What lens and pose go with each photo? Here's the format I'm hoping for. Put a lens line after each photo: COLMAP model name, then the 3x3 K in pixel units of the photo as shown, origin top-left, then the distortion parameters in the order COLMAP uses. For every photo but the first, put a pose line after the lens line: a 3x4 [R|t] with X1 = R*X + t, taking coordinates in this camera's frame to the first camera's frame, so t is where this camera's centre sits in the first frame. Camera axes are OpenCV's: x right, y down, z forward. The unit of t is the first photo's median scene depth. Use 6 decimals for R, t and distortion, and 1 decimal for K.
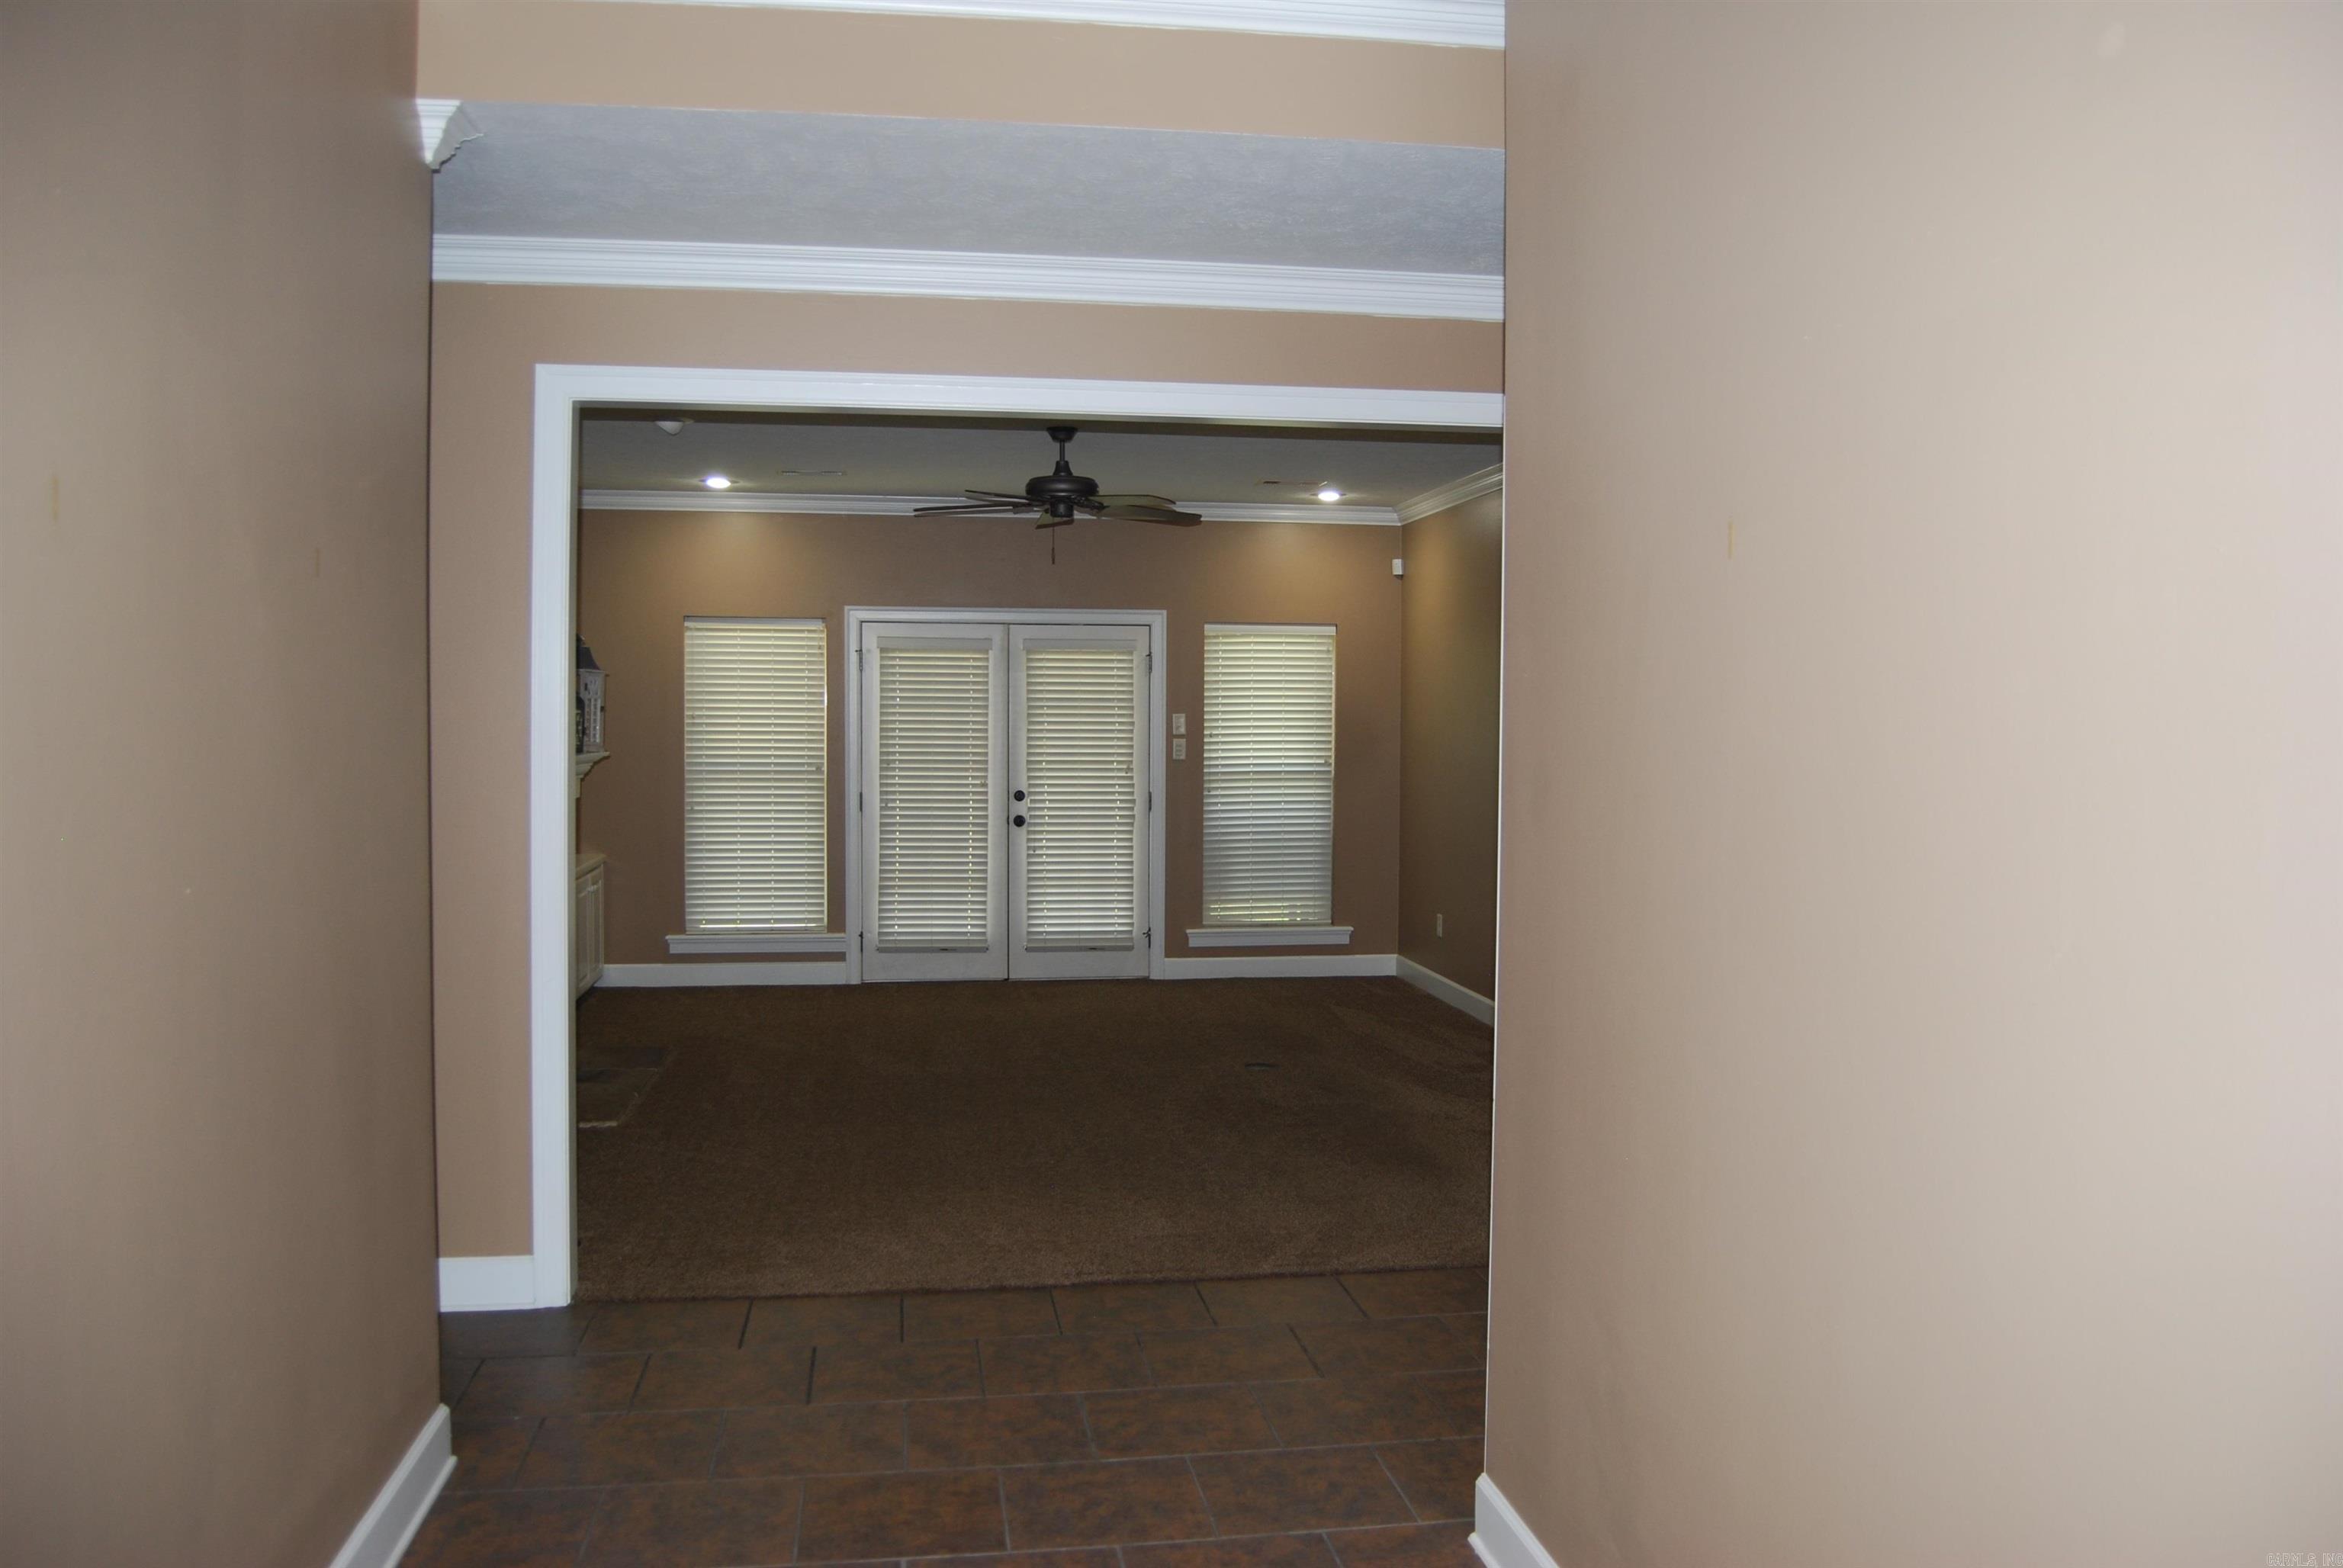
lens RADIAL K [[1837.8, 0, 1193.3], [0, 1837.8, 780.9], [0, 0, 1]] dist [-0.095162, 0.038446]
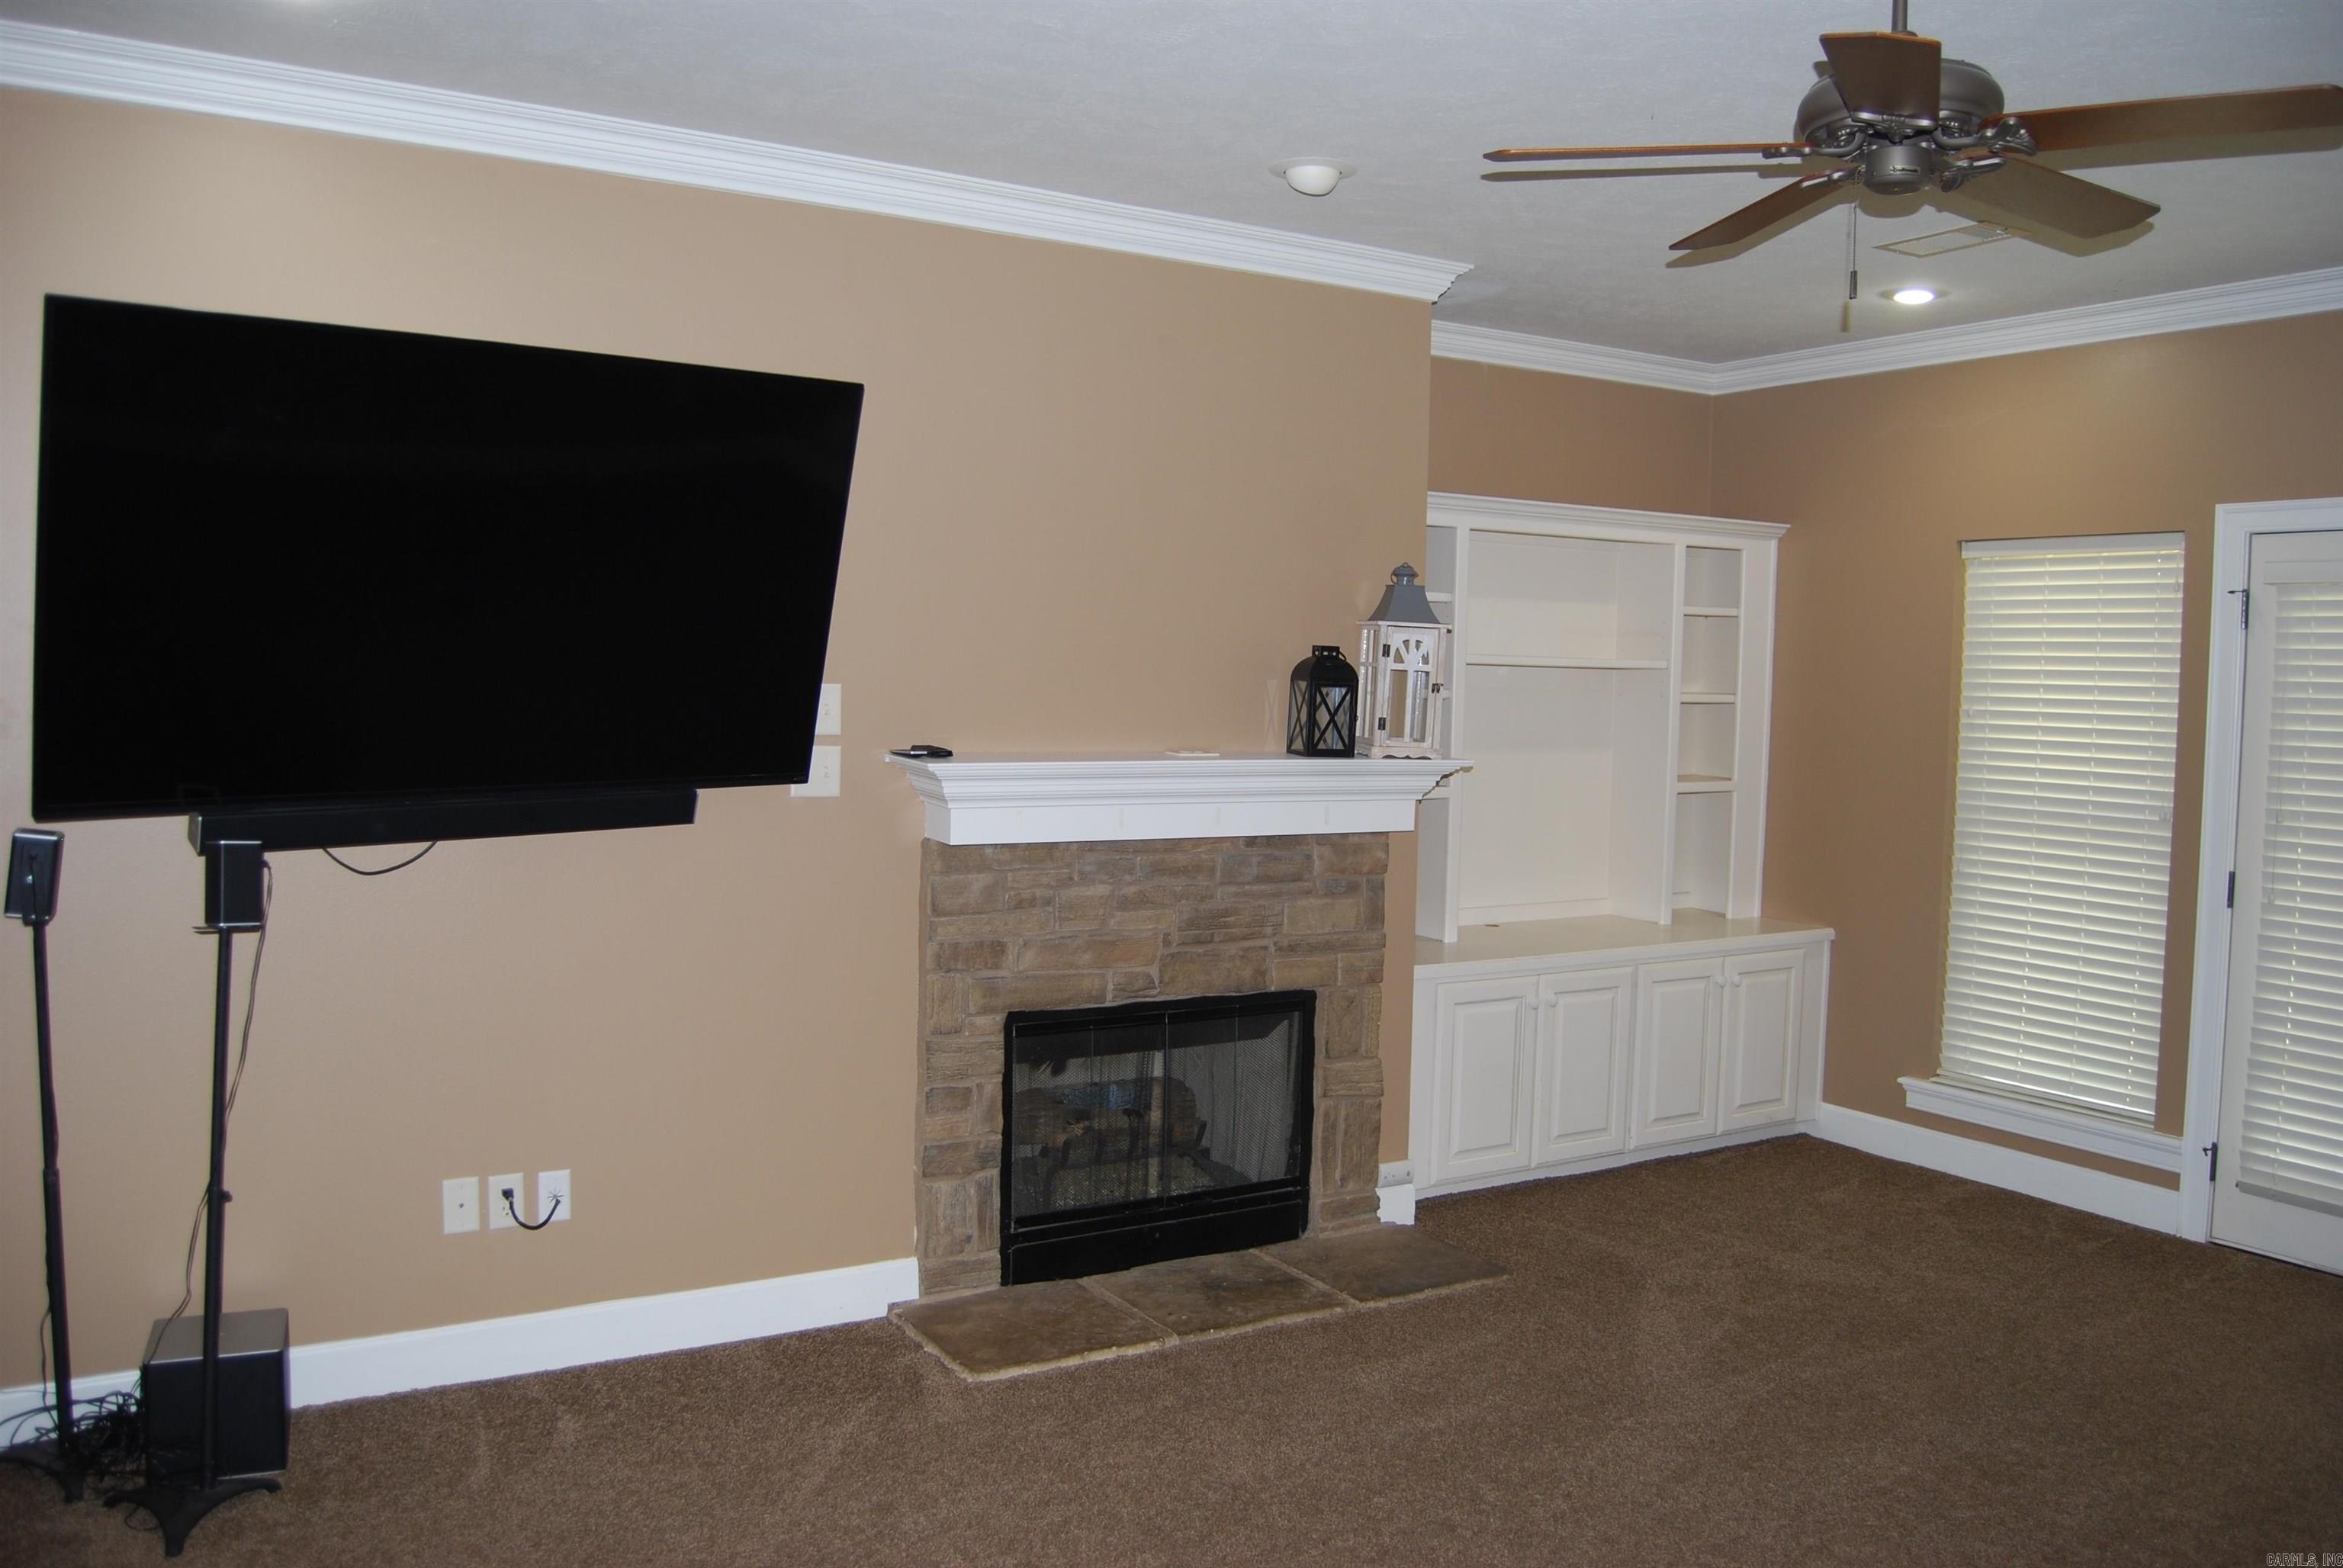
lens RADIAL K [[1837.8, 0, 1202.3], [0, 1837.8, 768.8], [0, 0, 1]] dist [-0.095162, 0.038446]
pose [[0.386528, 0.049374, -0.920955, 0.163103], [-0.055656, 0.997995, 0.030145, -0.021056], [0.920597, 0.039605, 0.388501, 0.544698]]
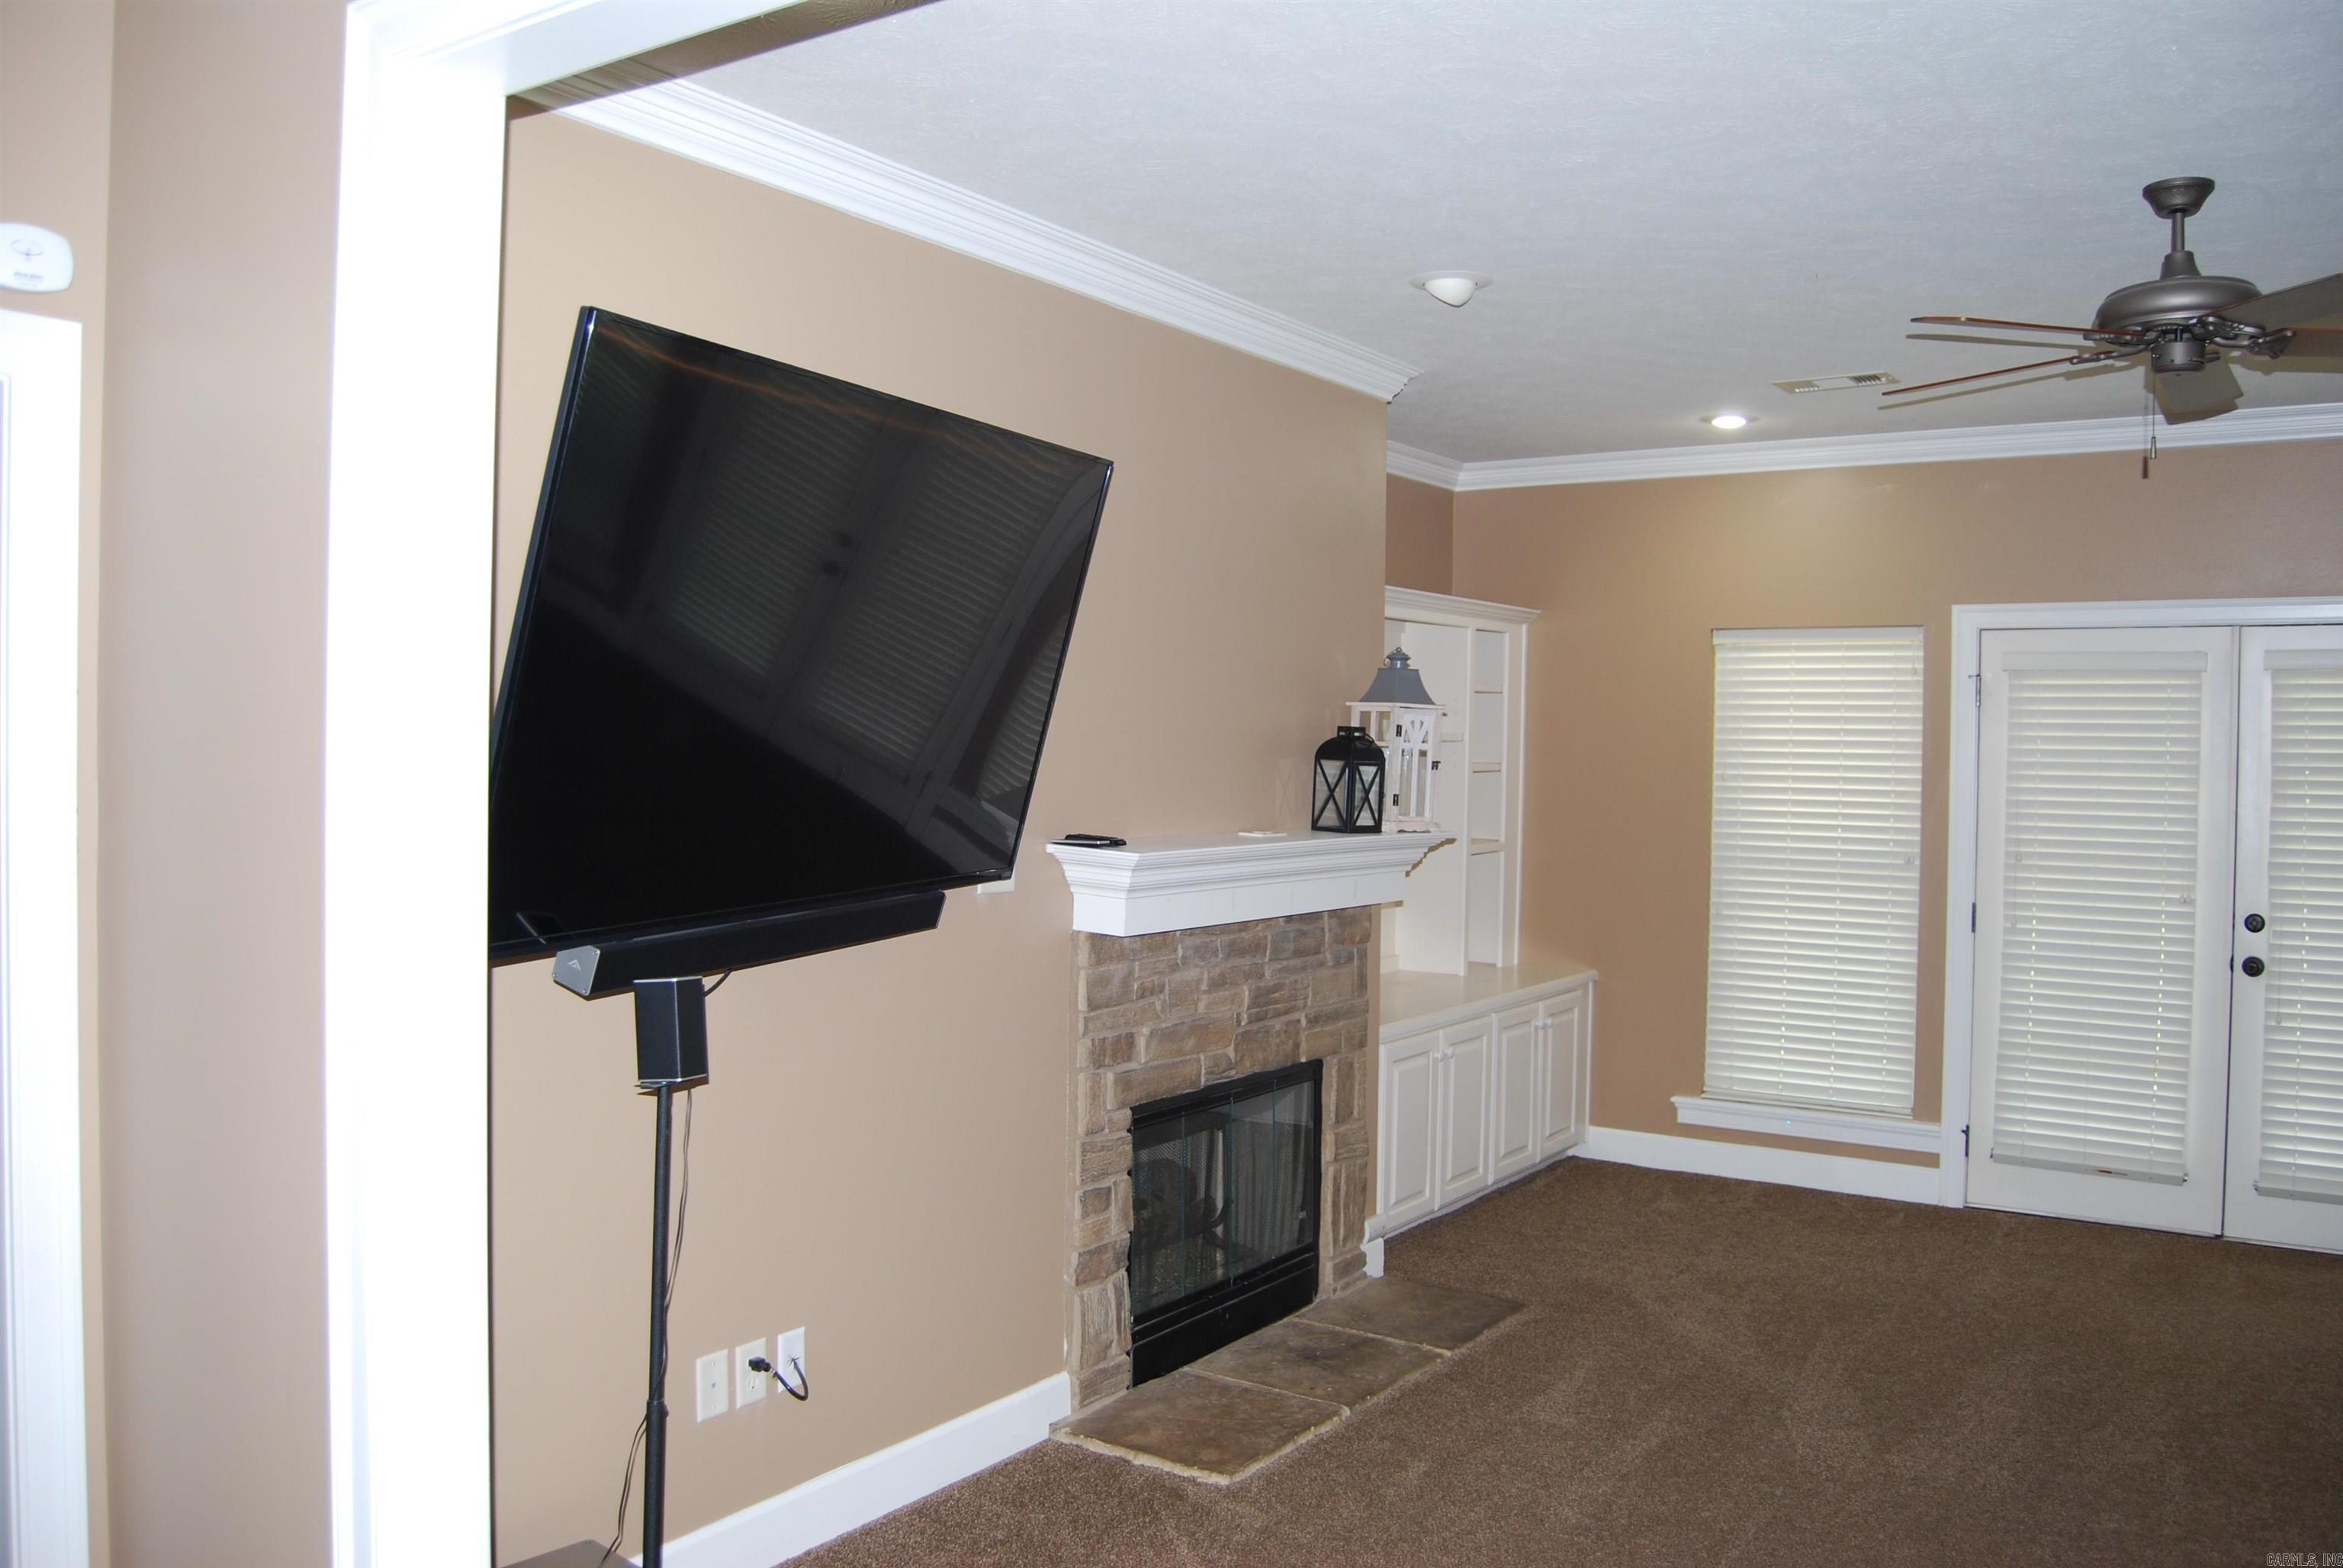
lens RADIAL K [[1837.8, 0, 1204.6], [0, 1837.8, 782.1], [0, 0, 1]] dist [-0.095162, 0.038446]
pose [[0.734418, 0.016271, -0.678502, 0.043621], [-0.035226, 0.999279, -0.014165, -0.016879], [0.677782, 0.034304, 0.734462, 0.368155]]
